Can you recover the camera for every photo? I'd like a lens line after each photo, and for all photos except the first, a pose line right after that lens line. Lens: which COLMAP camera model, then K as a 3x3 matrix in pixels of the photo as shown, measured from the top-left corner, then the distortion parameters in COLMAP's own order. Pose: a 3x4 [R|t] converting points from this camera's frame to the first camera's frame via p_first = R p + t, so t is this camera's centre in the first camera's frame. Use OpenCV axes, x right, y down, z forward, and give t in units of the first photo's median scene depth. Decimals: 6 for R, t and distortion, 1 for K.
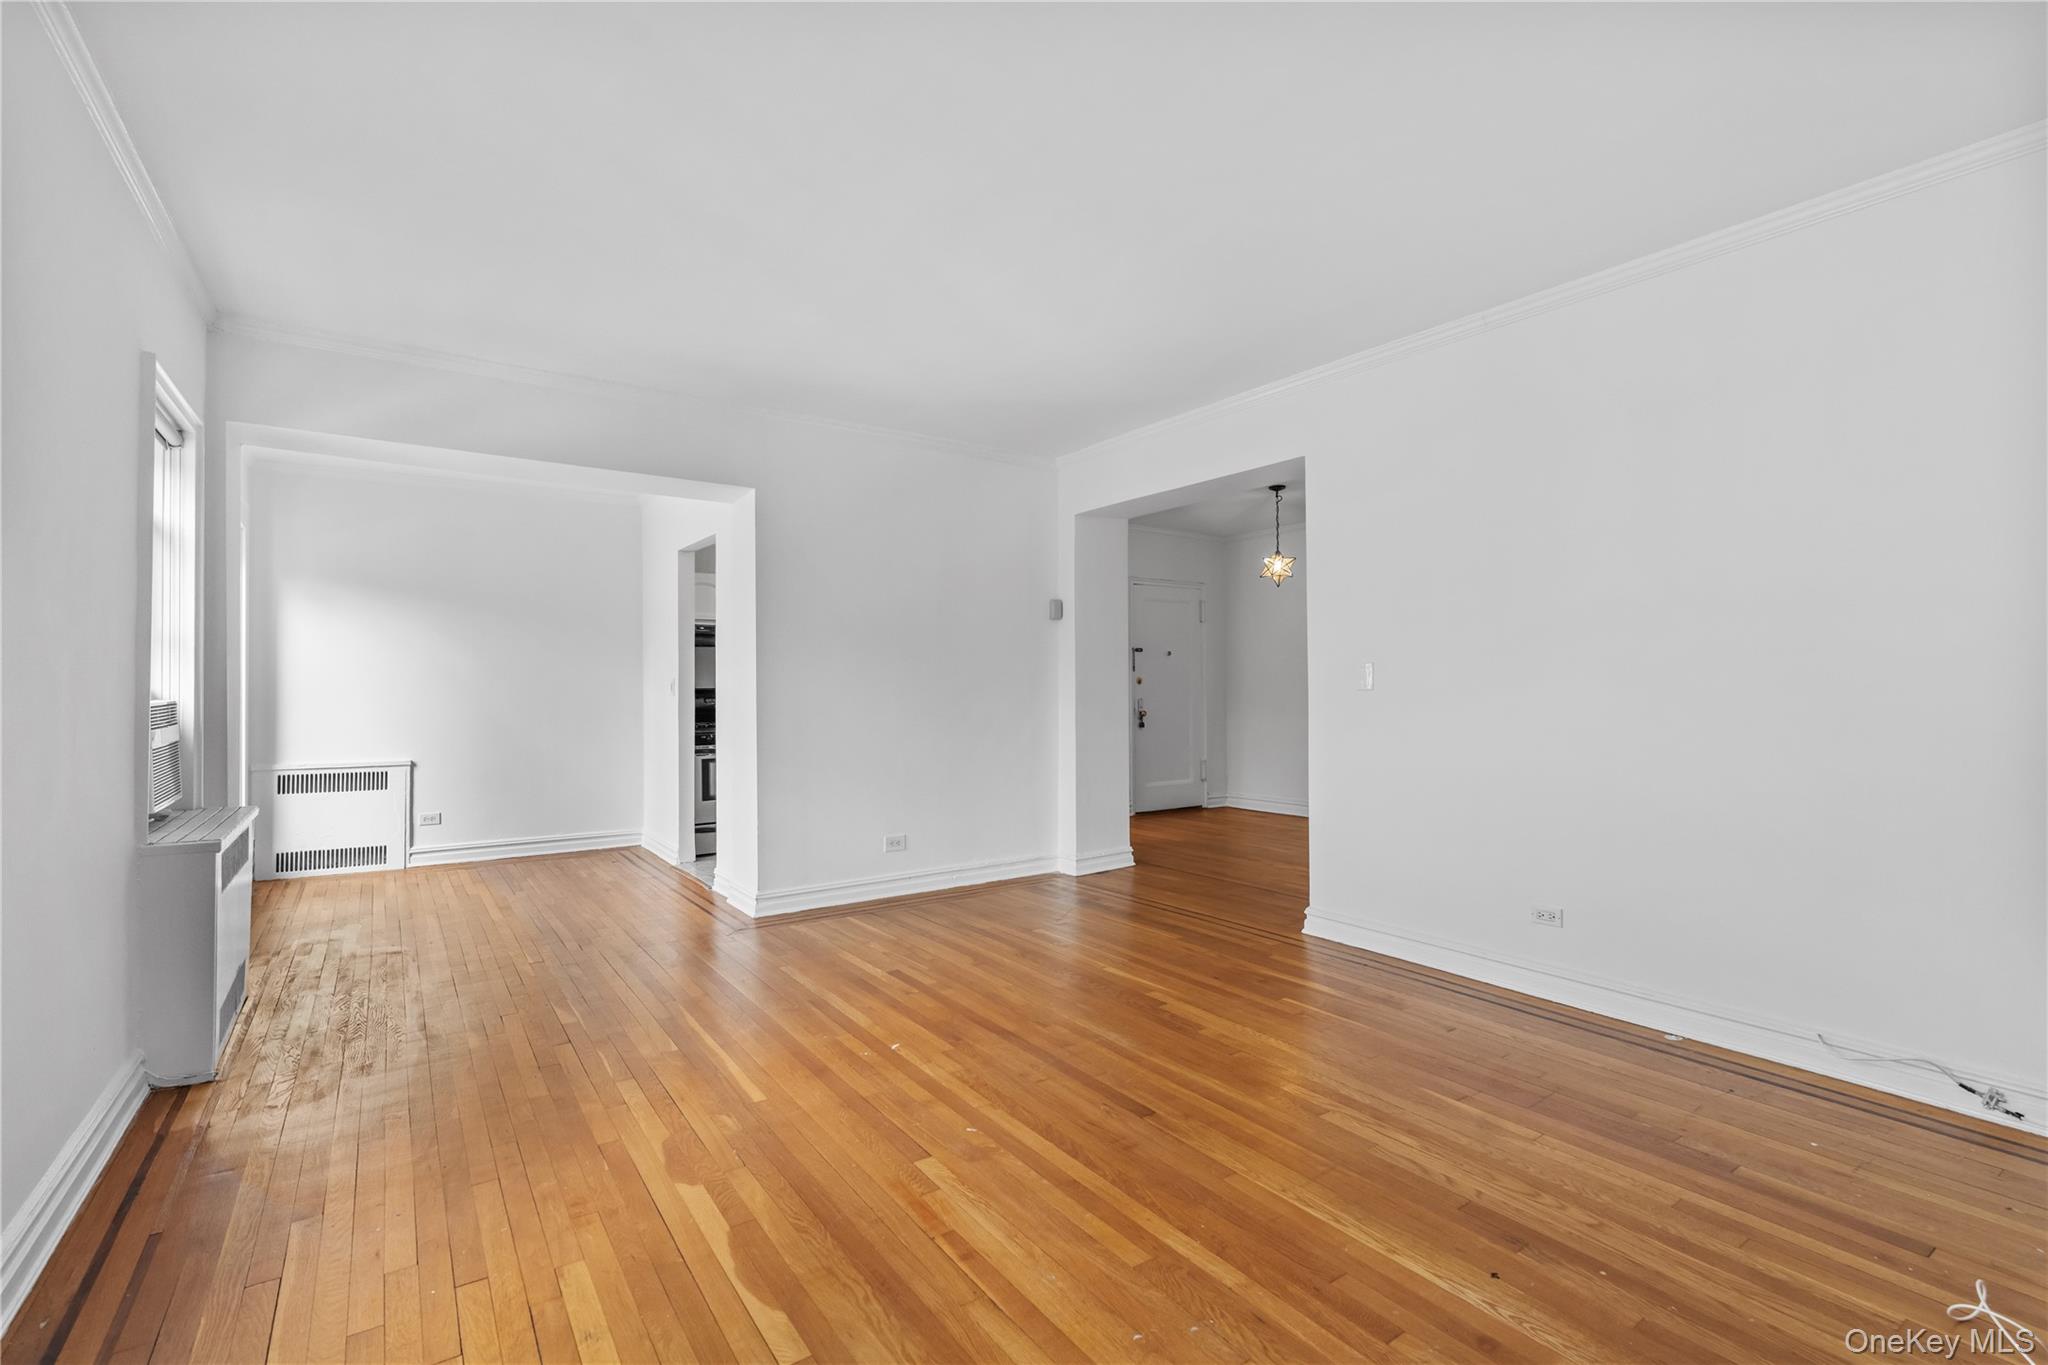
lens RADIAL K [[937.7, 0, 1006.4], [0, 937.7, 671.8], [0, 0, 1]] dist [-0.003121, 0.000724]
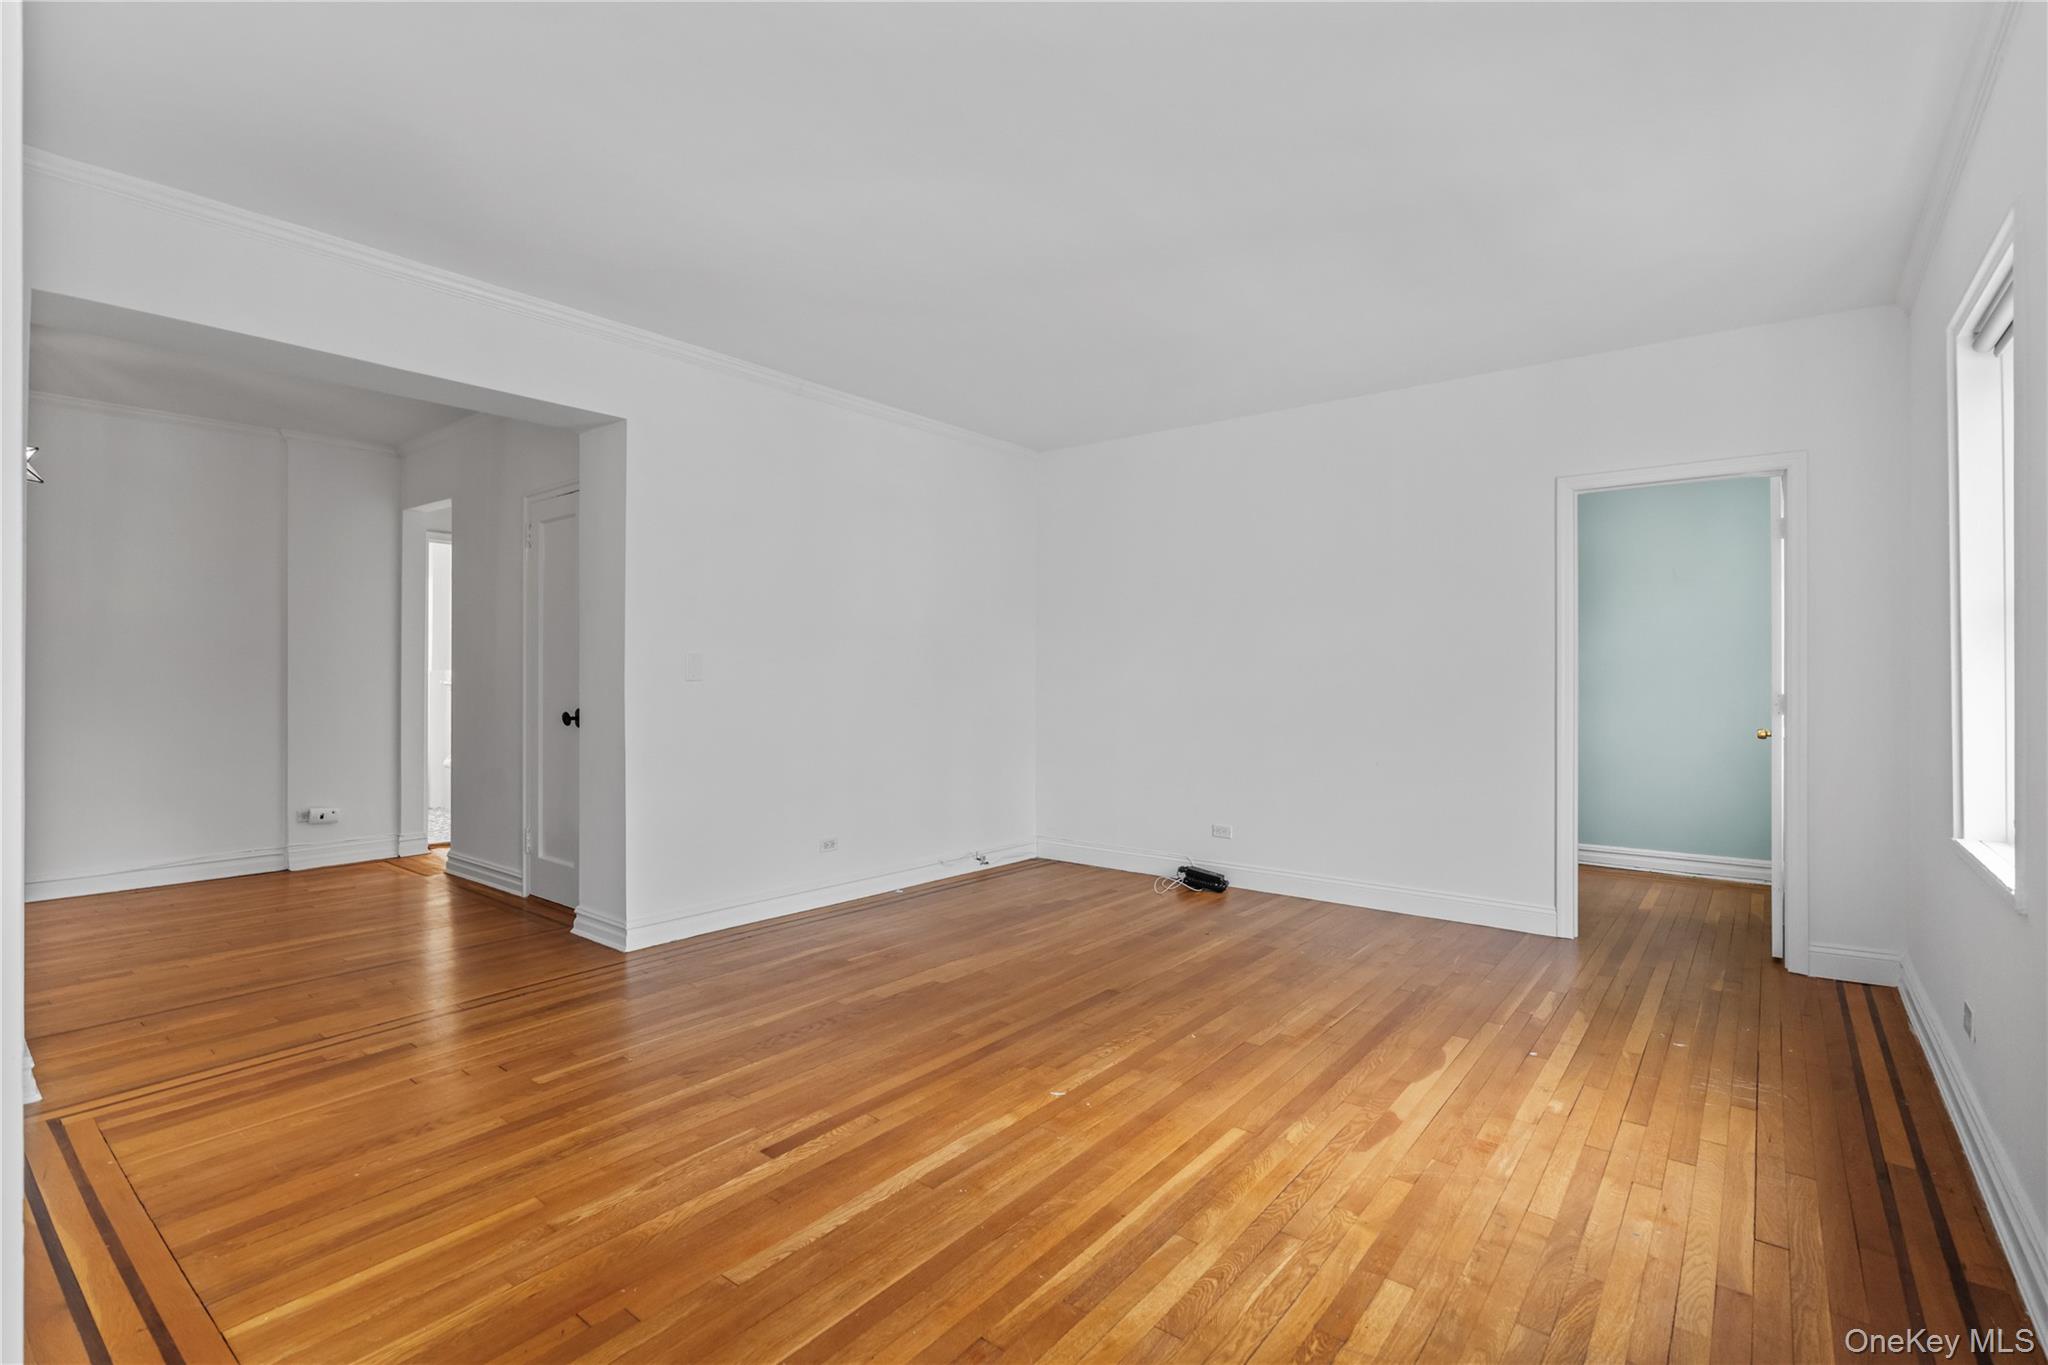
lens RADIAL K [[937.7, 0, 1006.4], [0, 937.7, 671.8], [0, 0, 1]] dist [-0.003121, 0.000724]
pose [[-0.298593, 0.008493, 0.954343, -0.981626], [-0.018176, 0.999728, -0.014584, 0.018666], [-0.954207, -0.021701, -0.298357, 1.366018]]
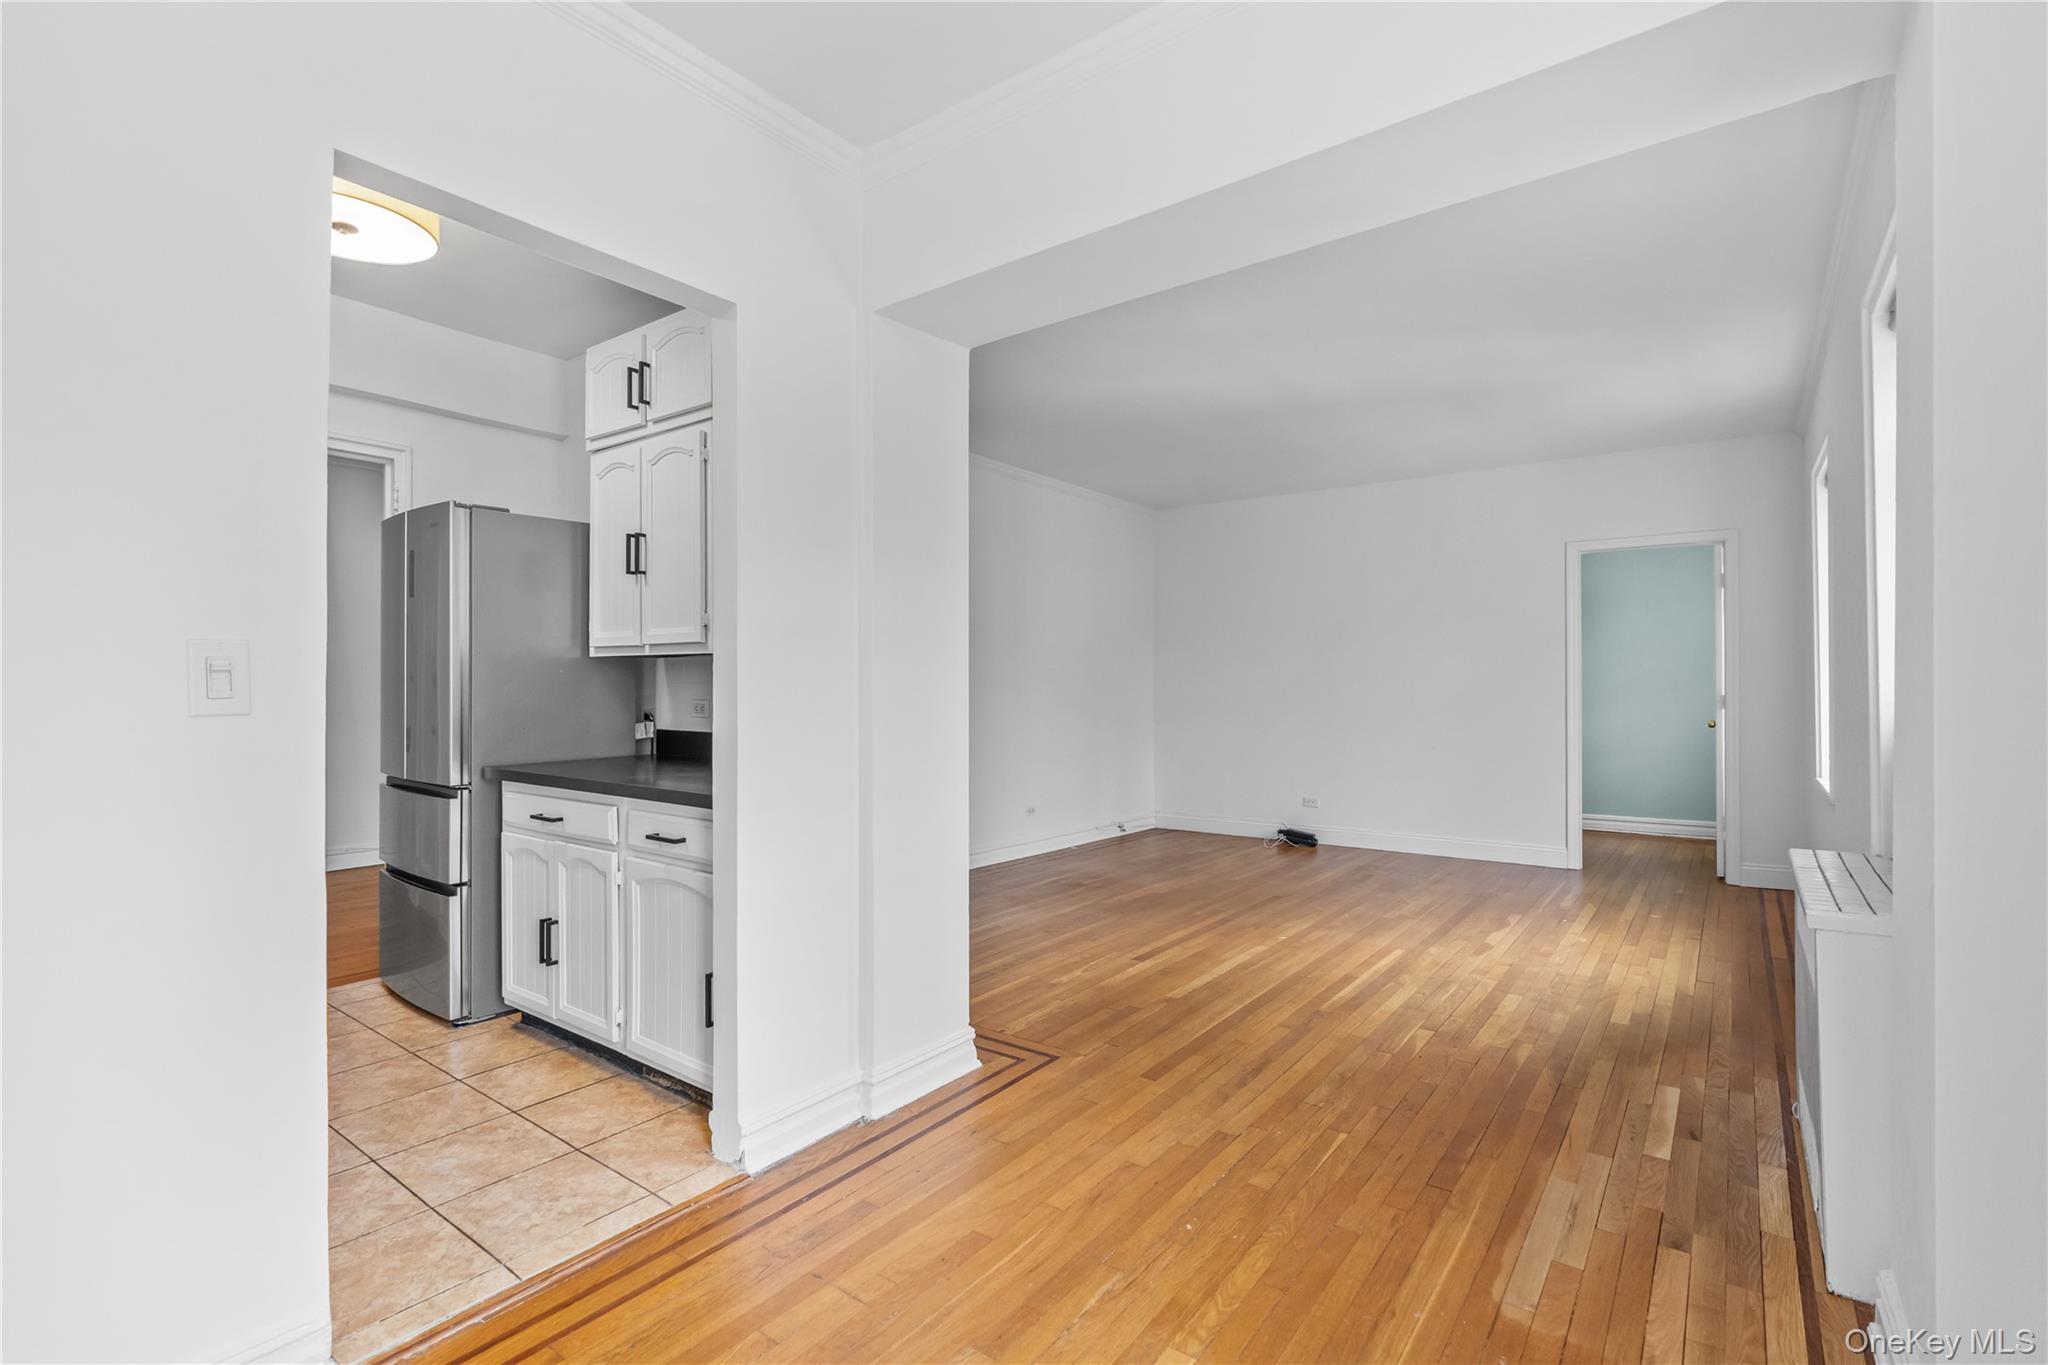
lens RADIAL K [[954.9, 0, 997.8], [0, 954.9, 684.9], [0, 0, 1]] dist [0.000557, 0.000121]
pose [[-0.322851, 0.008474, 0.946412, -1.421888], [-0.013631, 0.999815, -0.013602, 0.038176], [-0.946351, -0.017292, -0.322676, 1.965988]]
